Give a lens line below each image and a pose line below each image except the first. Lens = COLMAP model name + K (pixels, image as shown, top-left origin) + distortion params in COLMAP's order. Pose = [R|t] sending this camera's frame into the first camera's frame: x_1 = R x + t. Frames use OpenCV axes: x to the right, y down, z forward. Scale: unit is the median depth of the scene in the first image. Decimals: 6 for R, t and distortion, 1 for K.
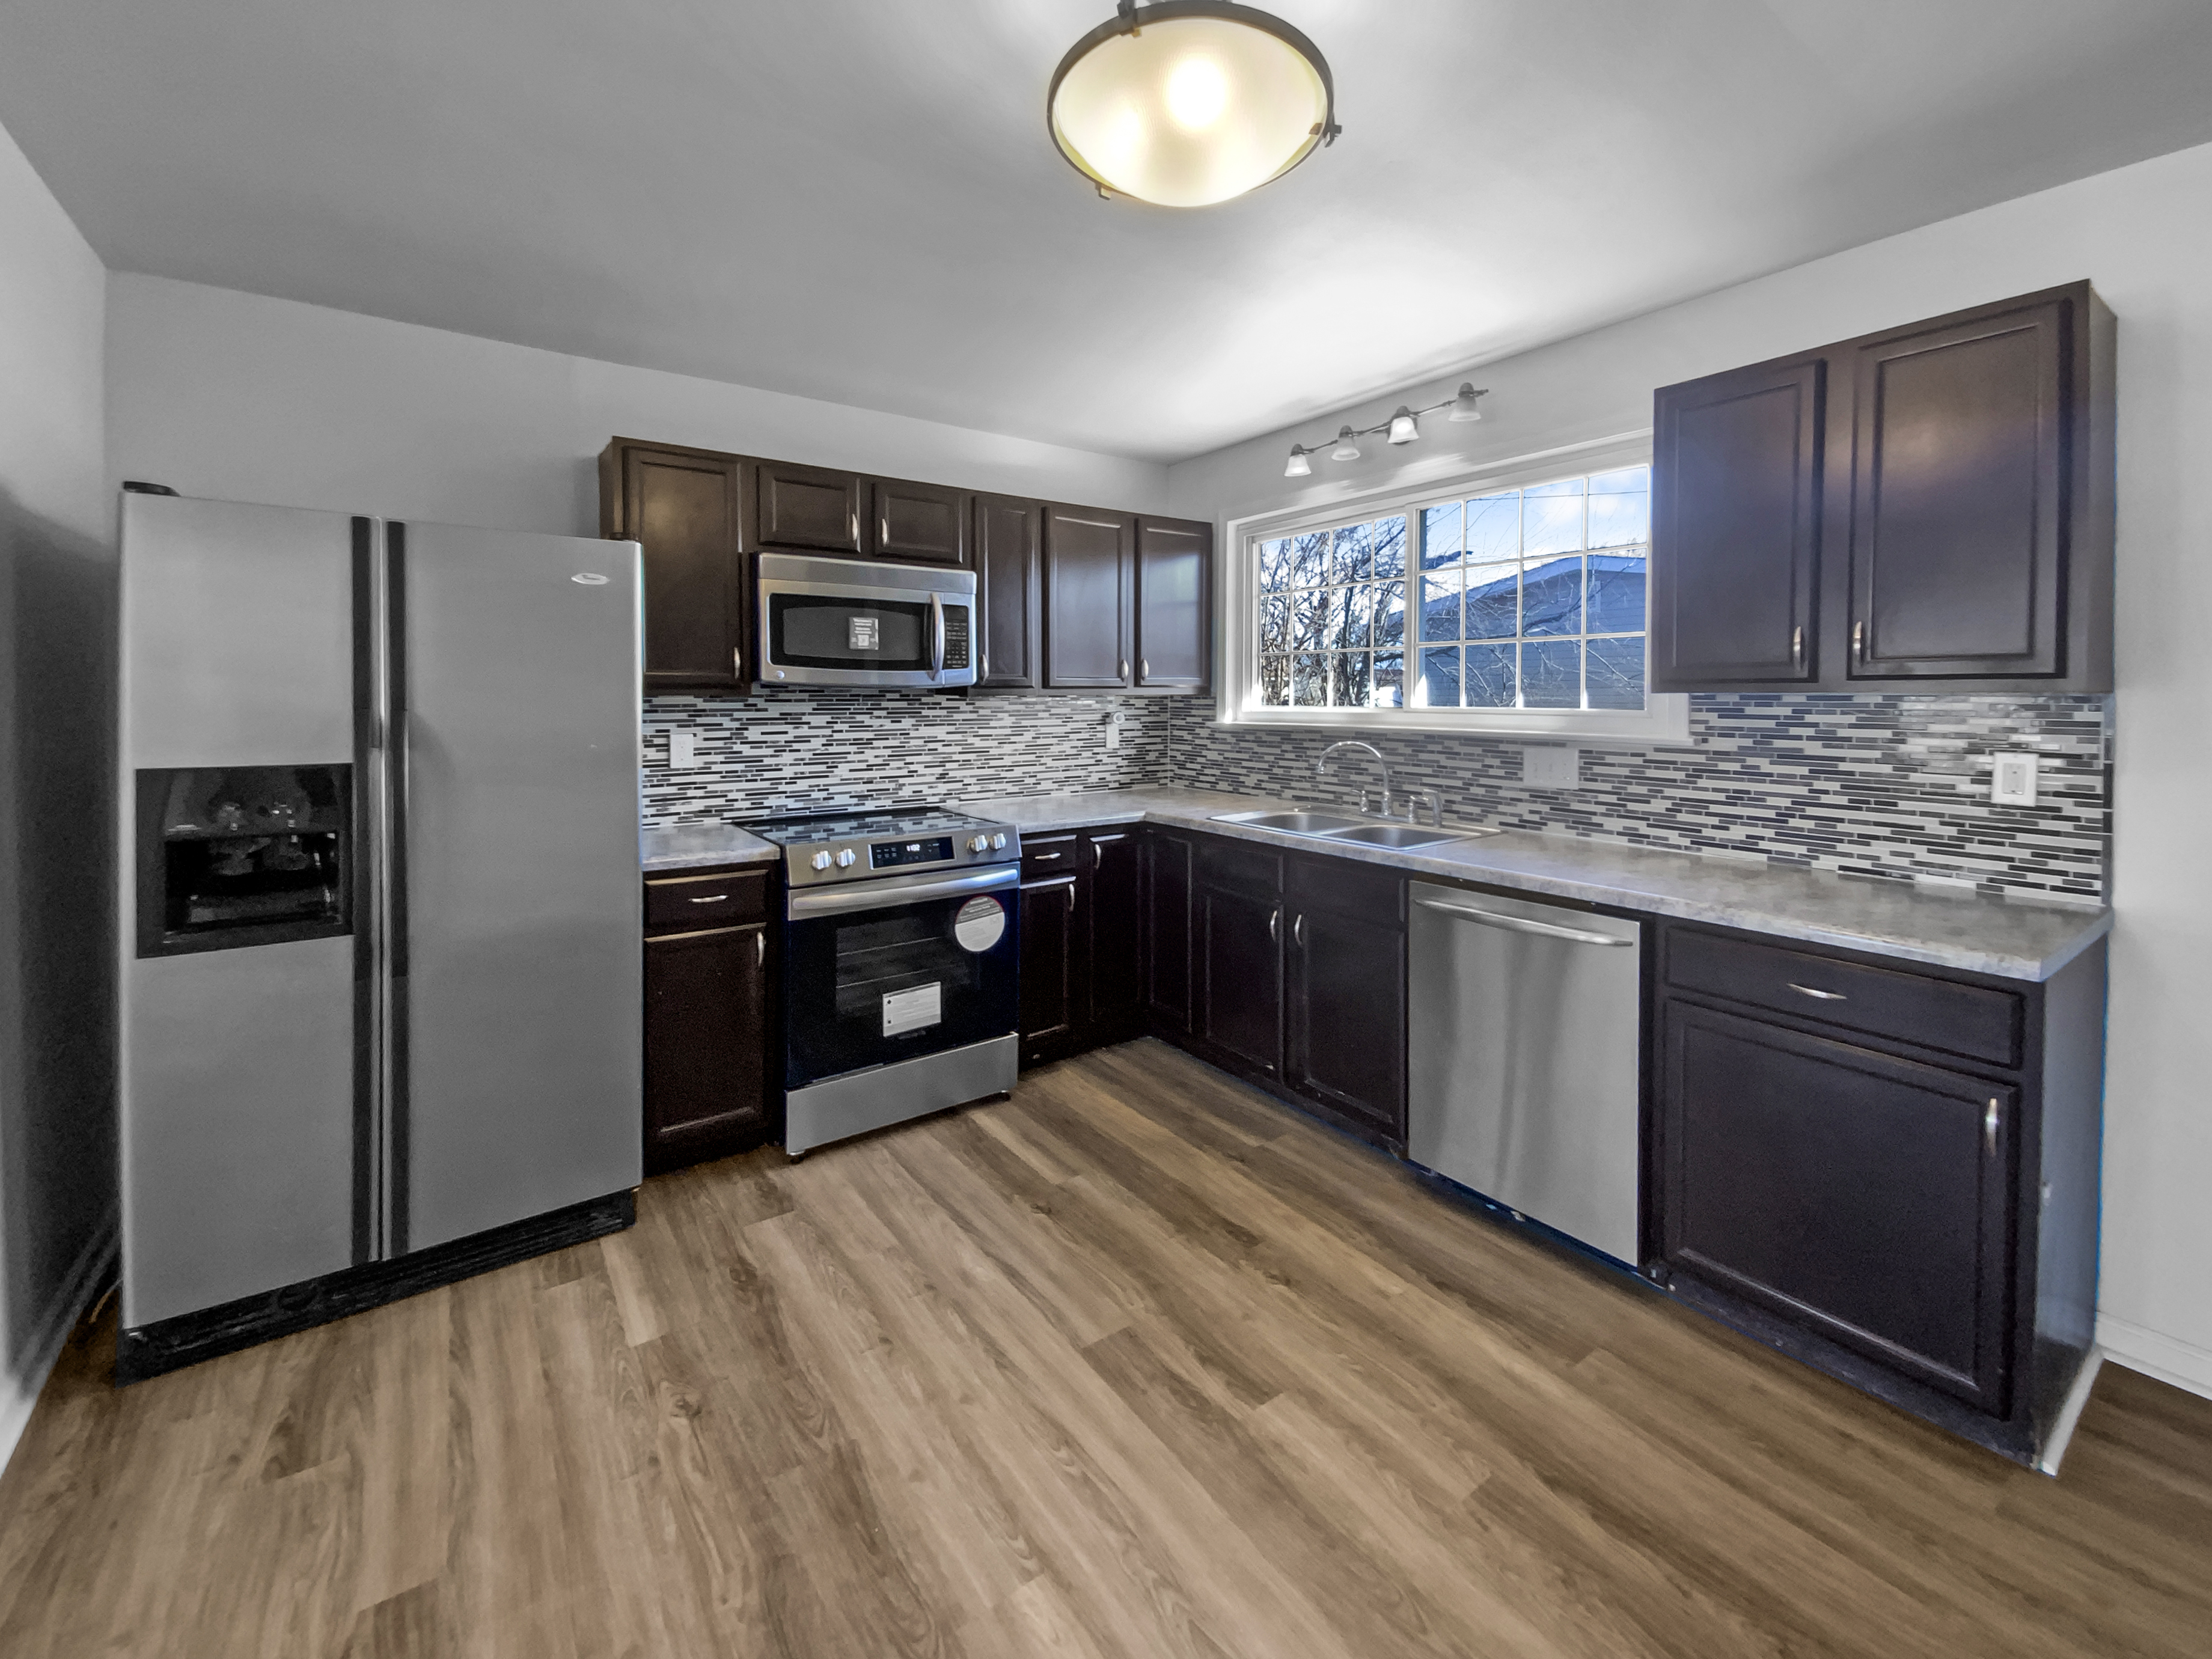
lens RADIAL K [[939.5, 0, 1111.3], [0, 939.5, 723.6], [0, 0, 1]] dist [0.035828, 0.000075]
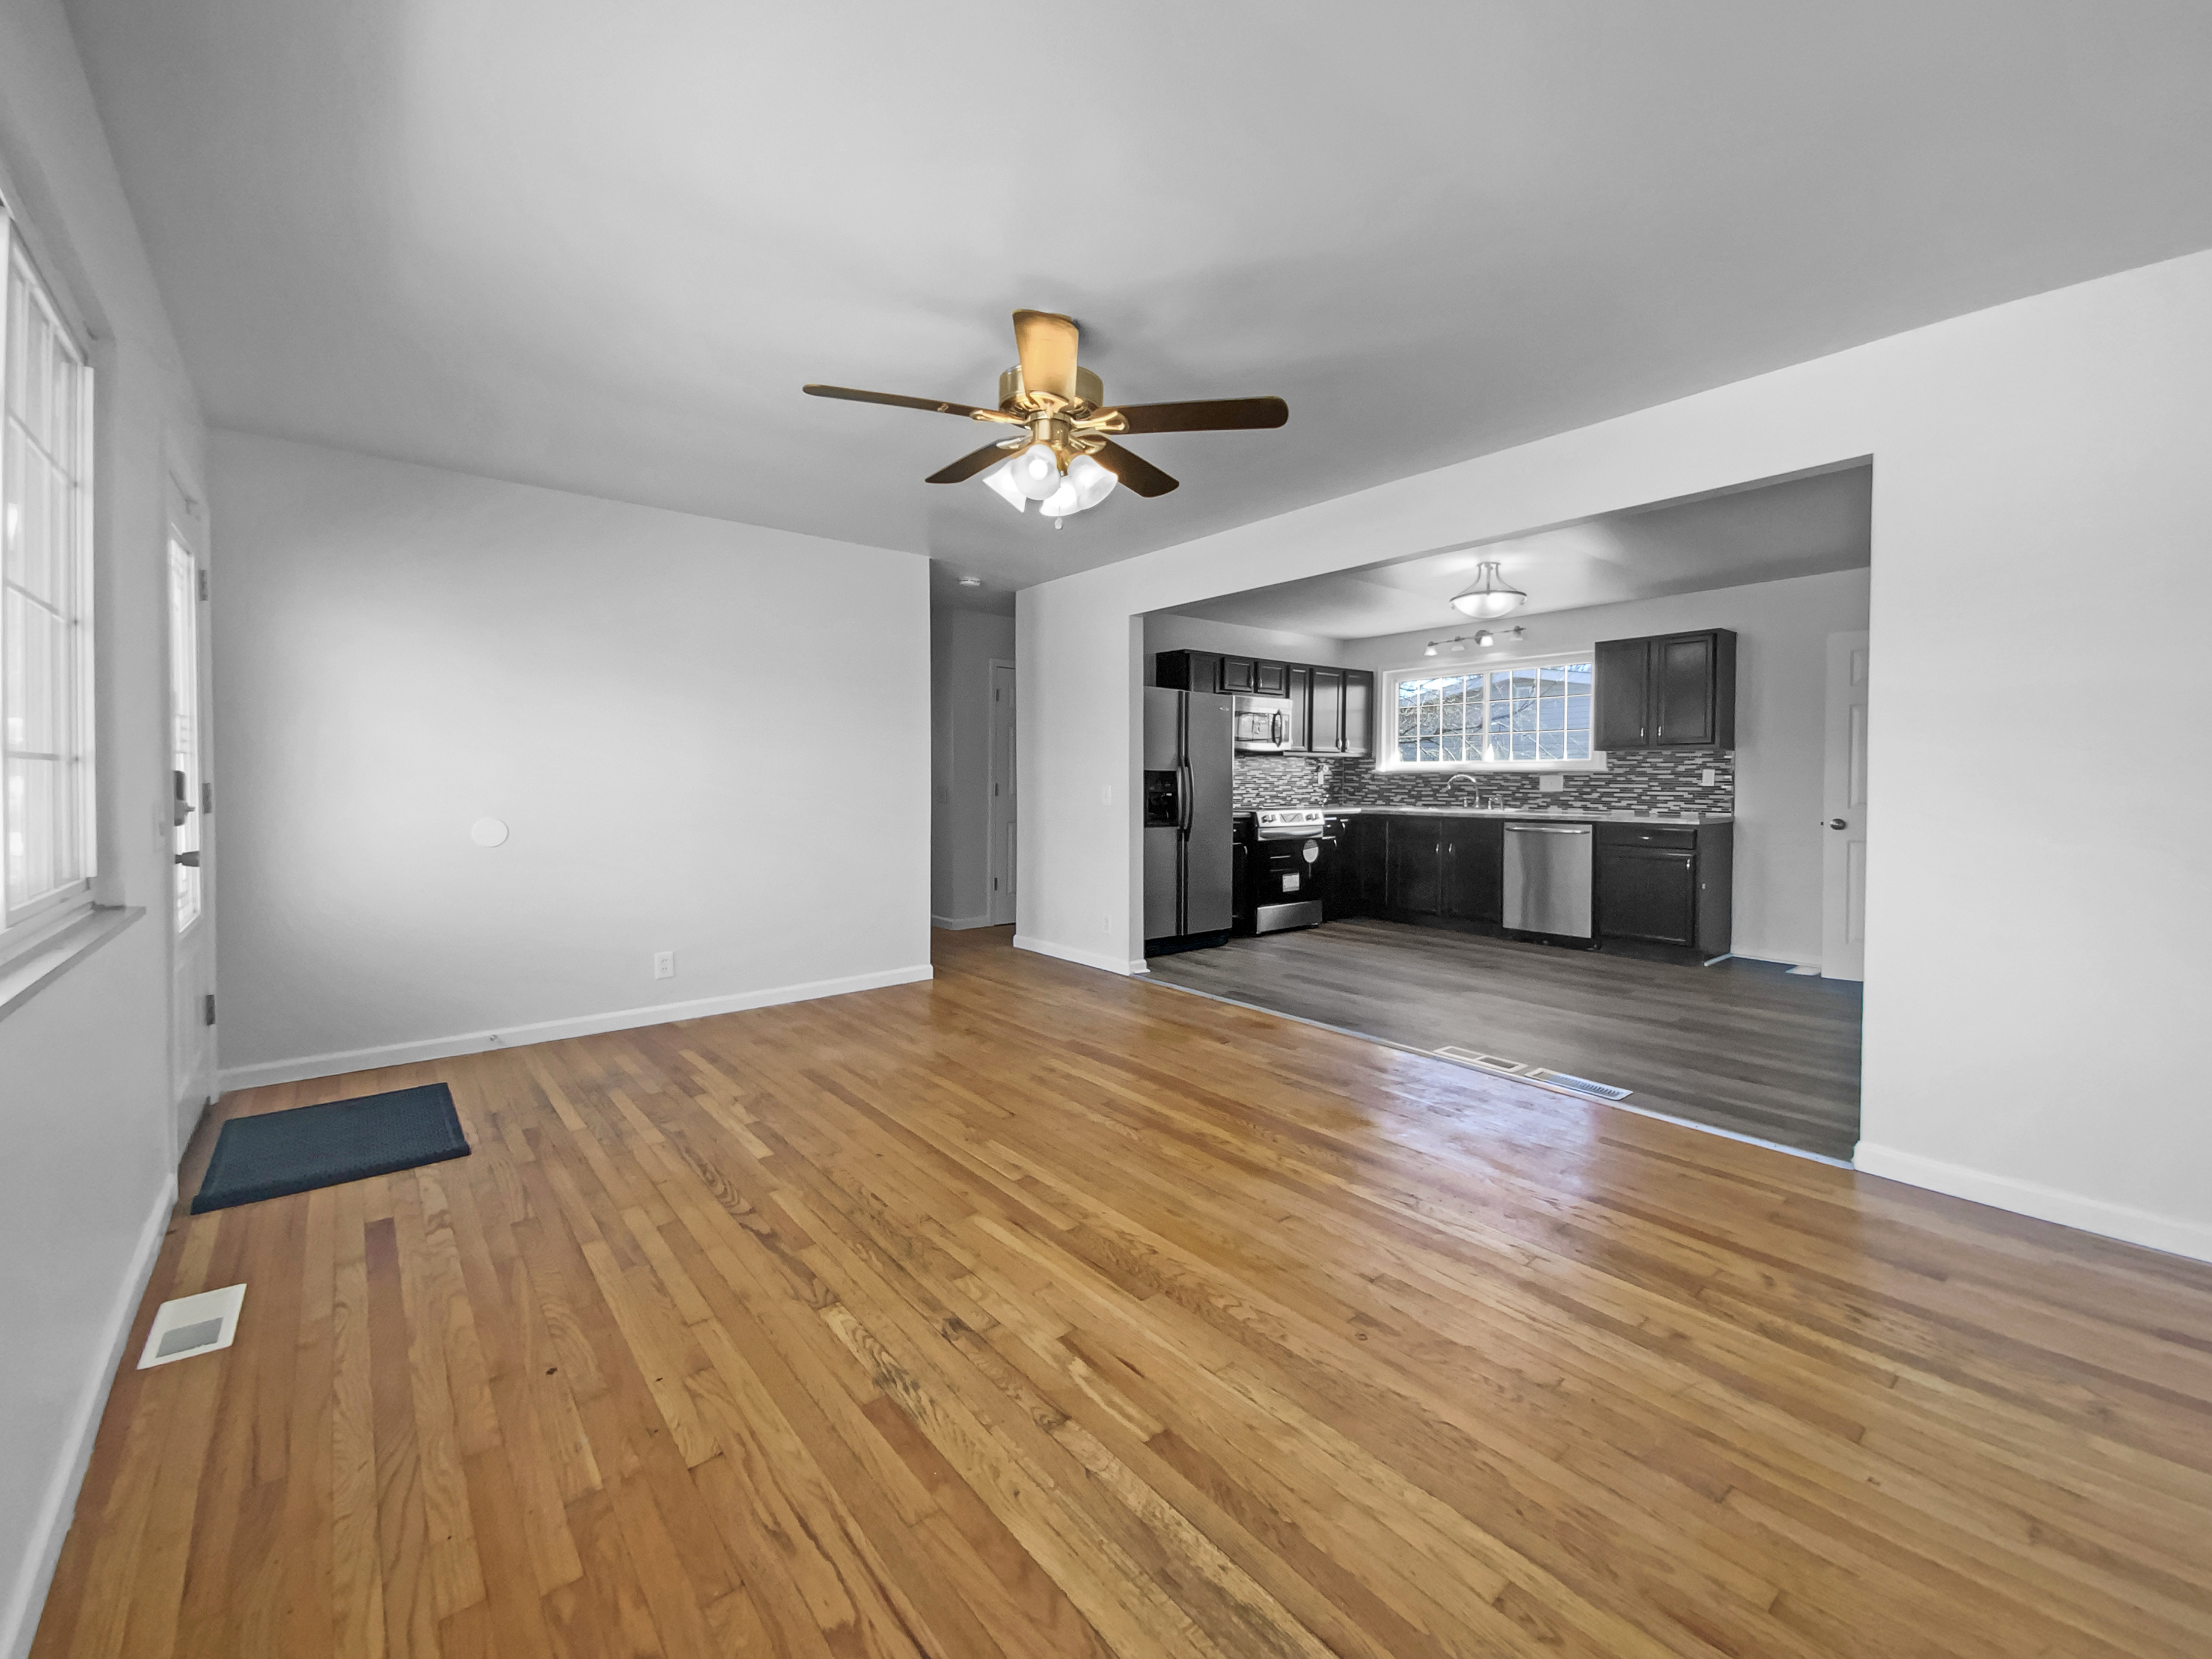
lens RADIAL K [[916.6, 0, 1105.0], [0, 916.6, 798.4], [0, 0, 1]] dist [0.035047, 0.000088]
pose [[0.998436, 0.002000, 0.055866, -0.865110], [-0.001519, 0.999962, -0.008642, 0.113807], [-0.055881, 0.008543, 0.998401, -1.389042]]
